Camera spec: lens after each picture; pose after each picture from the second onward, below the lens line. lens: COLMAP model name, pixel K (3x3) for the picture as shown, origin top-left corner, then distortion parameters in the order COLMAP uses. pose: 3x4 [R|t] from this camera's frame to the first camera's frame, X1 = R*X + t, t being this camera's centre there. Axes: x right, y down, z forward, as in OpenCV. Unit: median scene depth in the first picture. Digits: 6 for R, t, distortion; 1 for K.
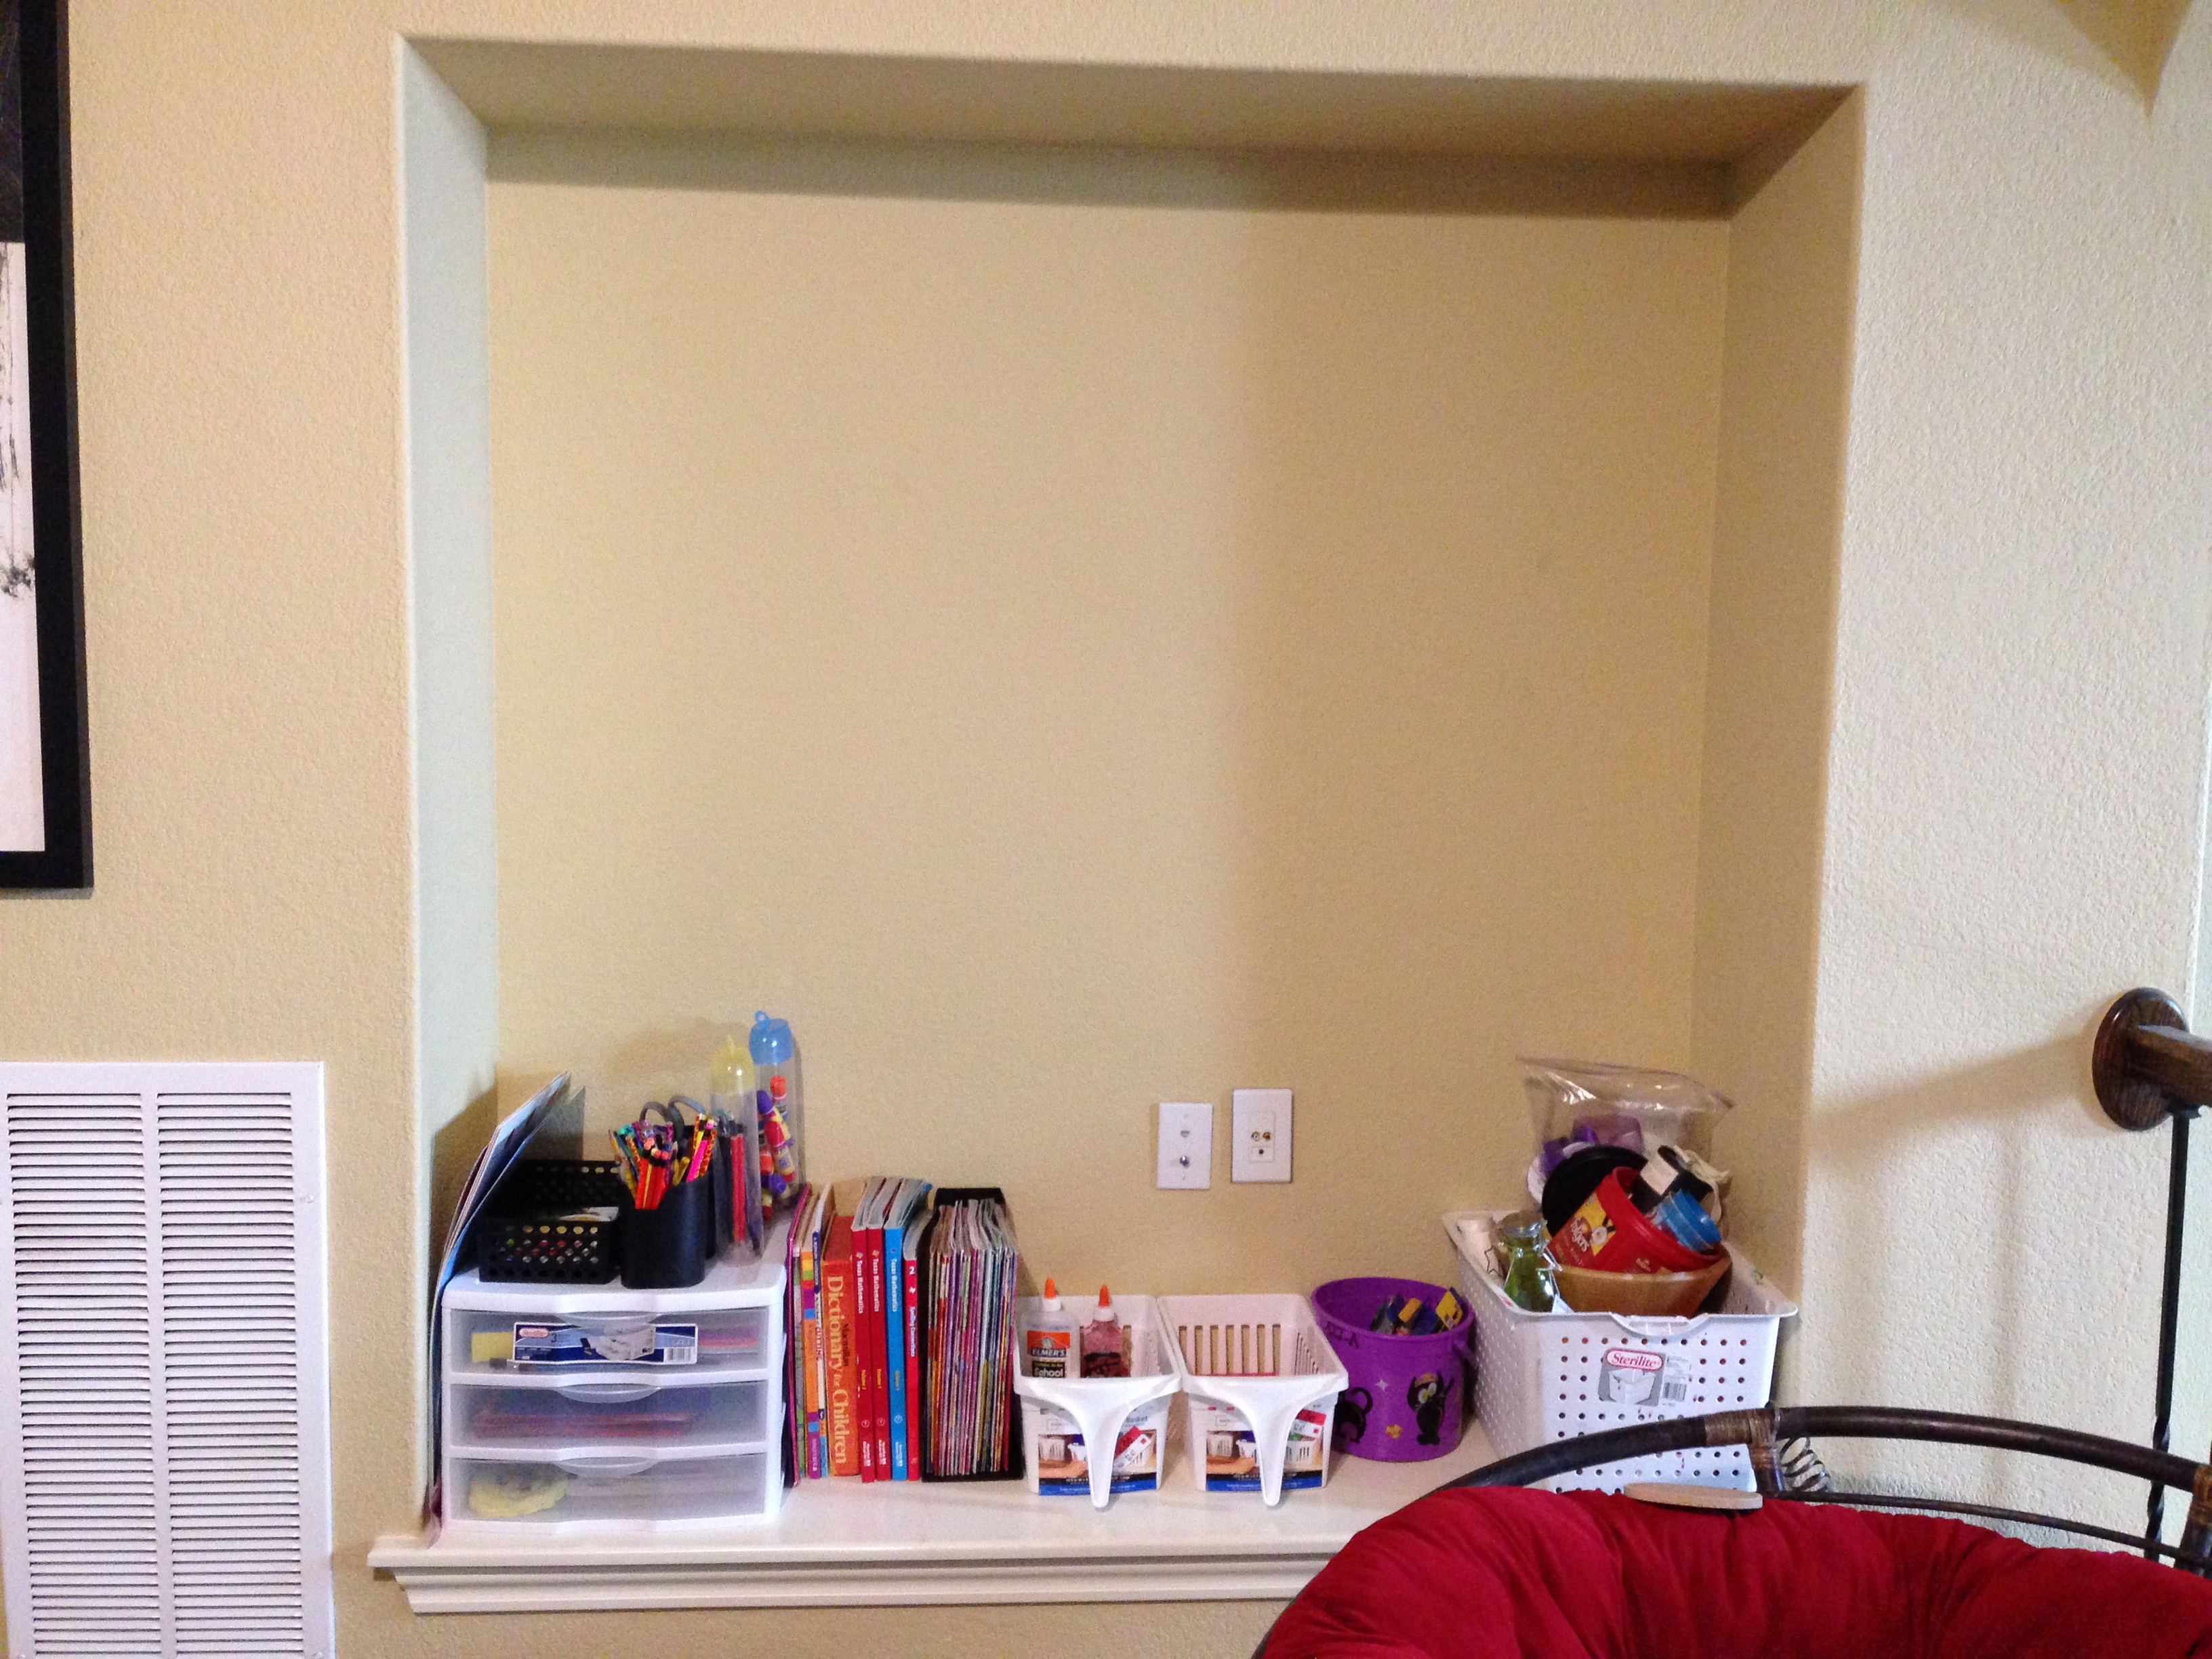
lens RADIAL K [[2001.9, 0, 1112.8], [0, 2001.9, 825.9], [0, 0, 1]] dist [0.130854, -0.216094]
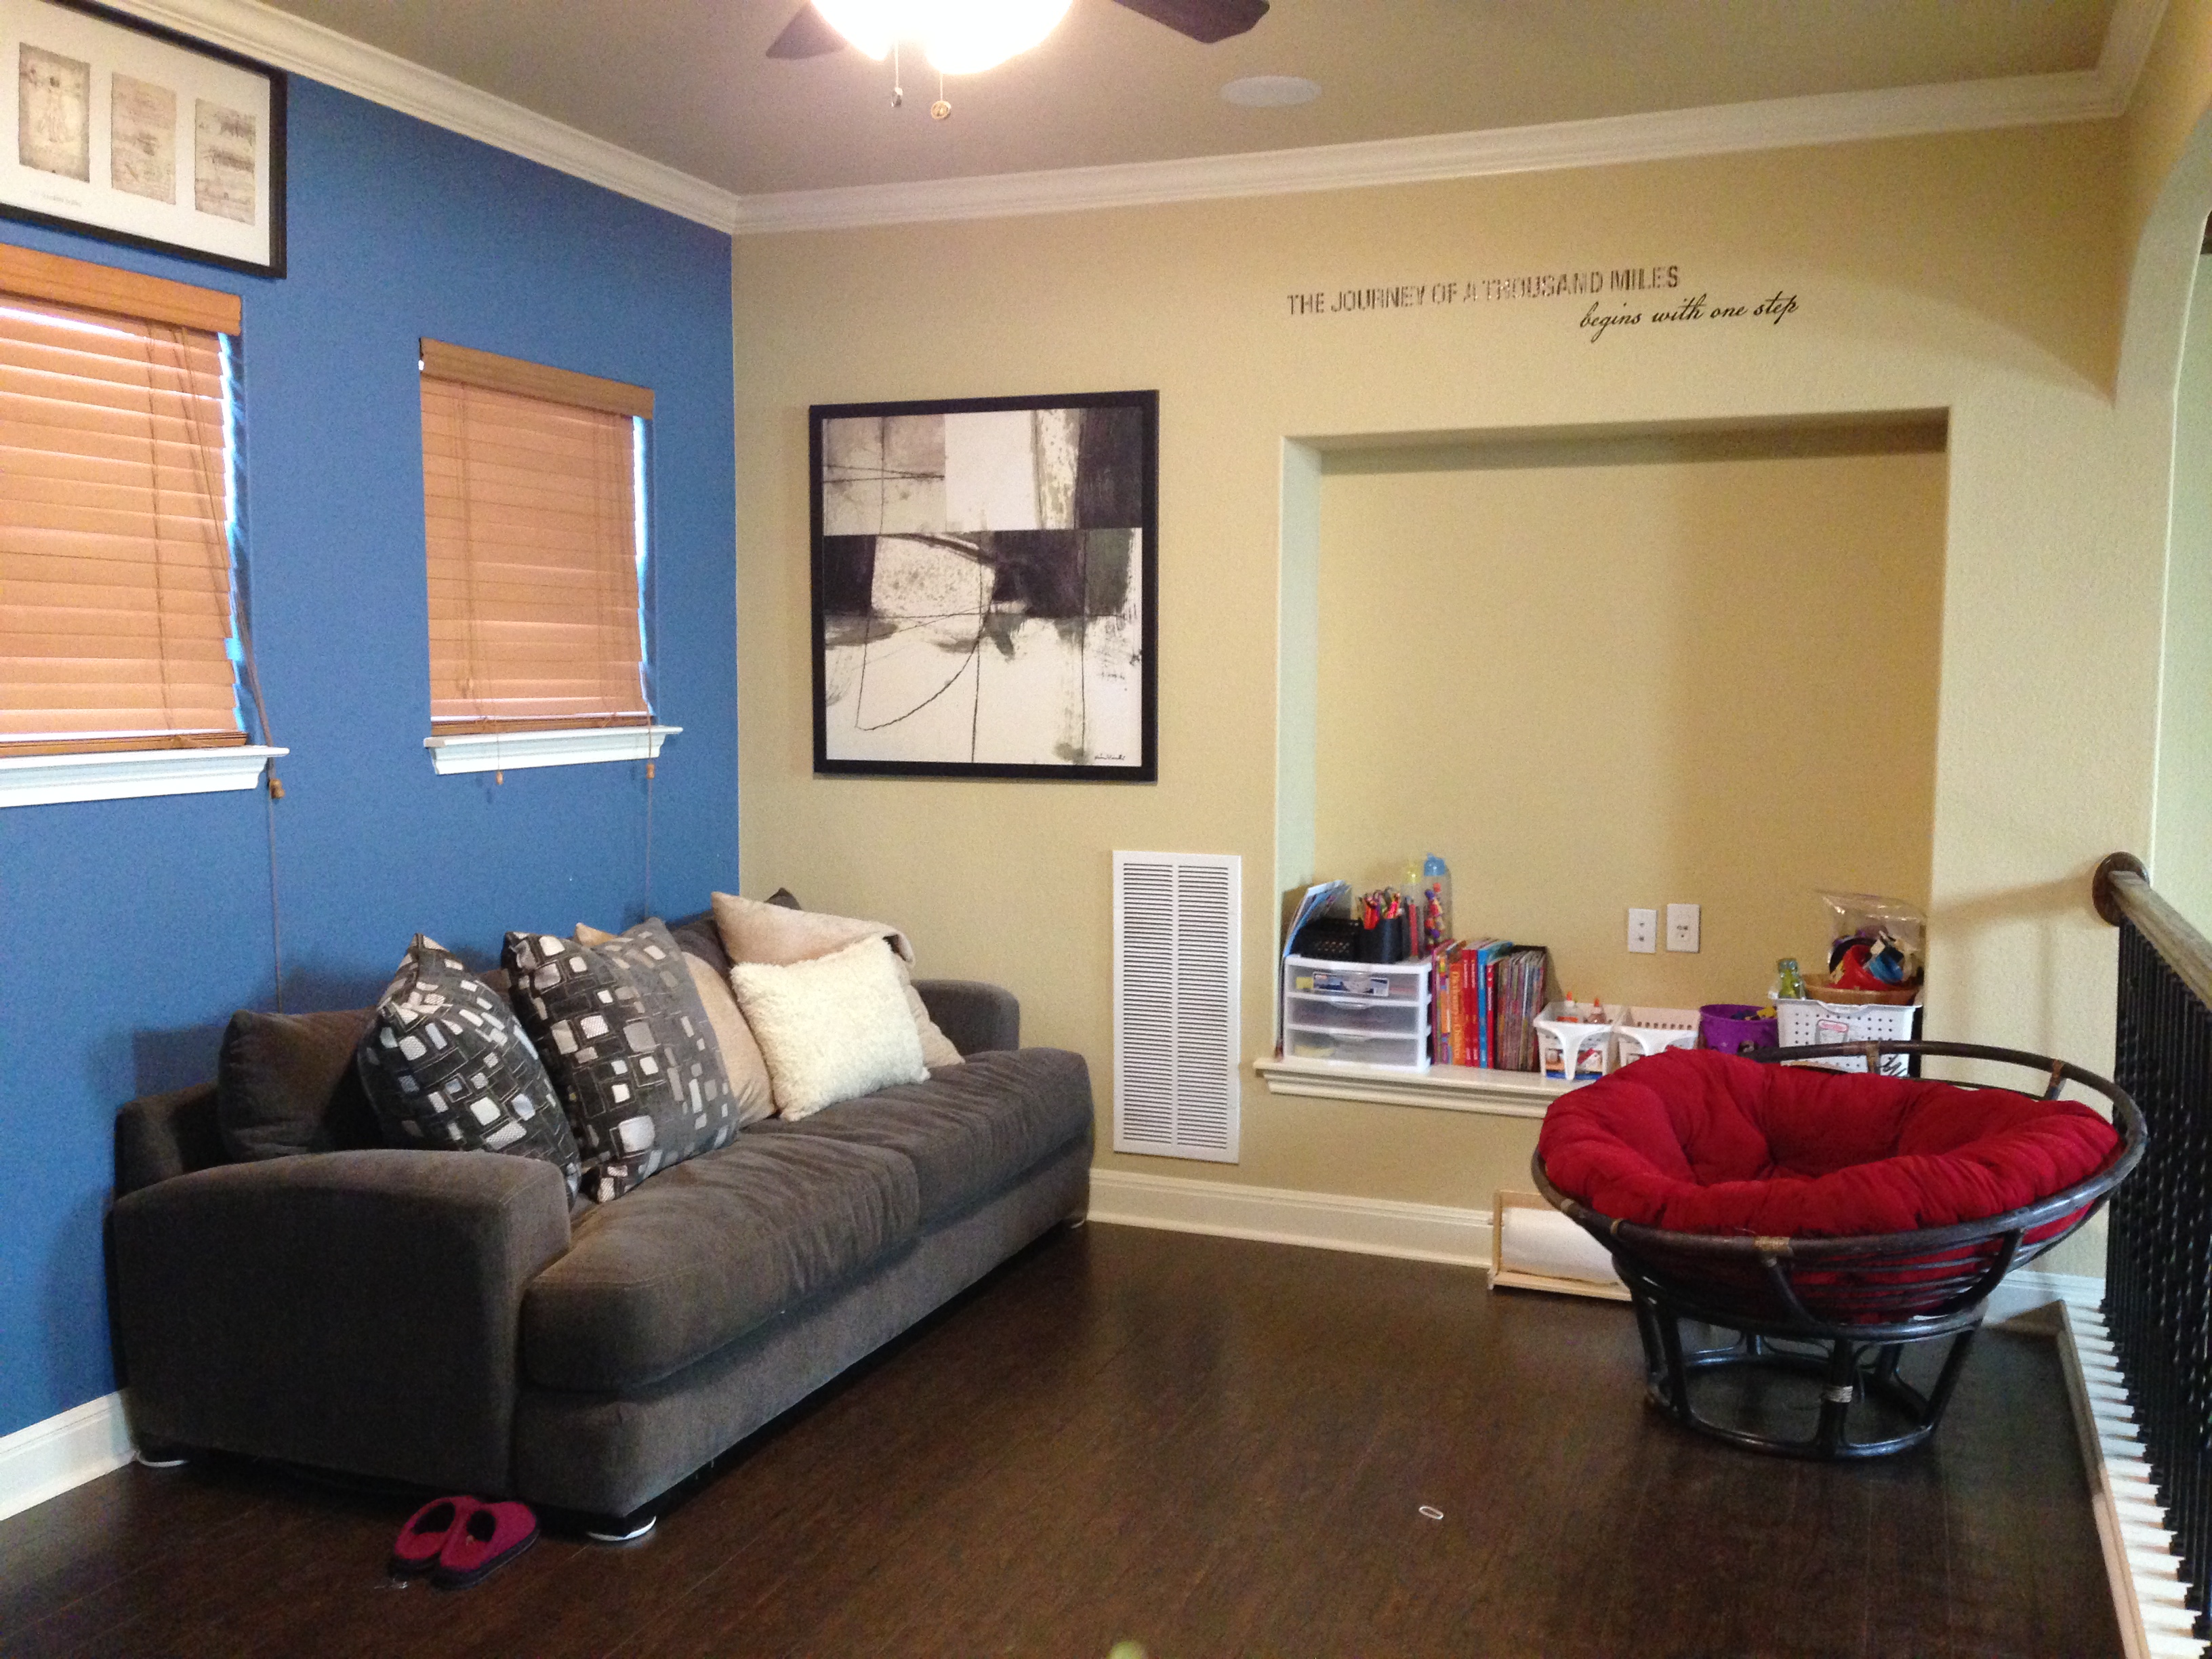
lens RADIAL K [[2001.9, 0, 1112.8], [0, 2001.9, 825.9], [0, 0, 1]] dist [0.130854, -0.216094]
pose [[0.903207, 0.023275, -0.428573, 0.469032], [-0.028553, 0.999575, -0.005891, 0.093328], [0.428254, 0.017558, 0.903488, -1.154490]]
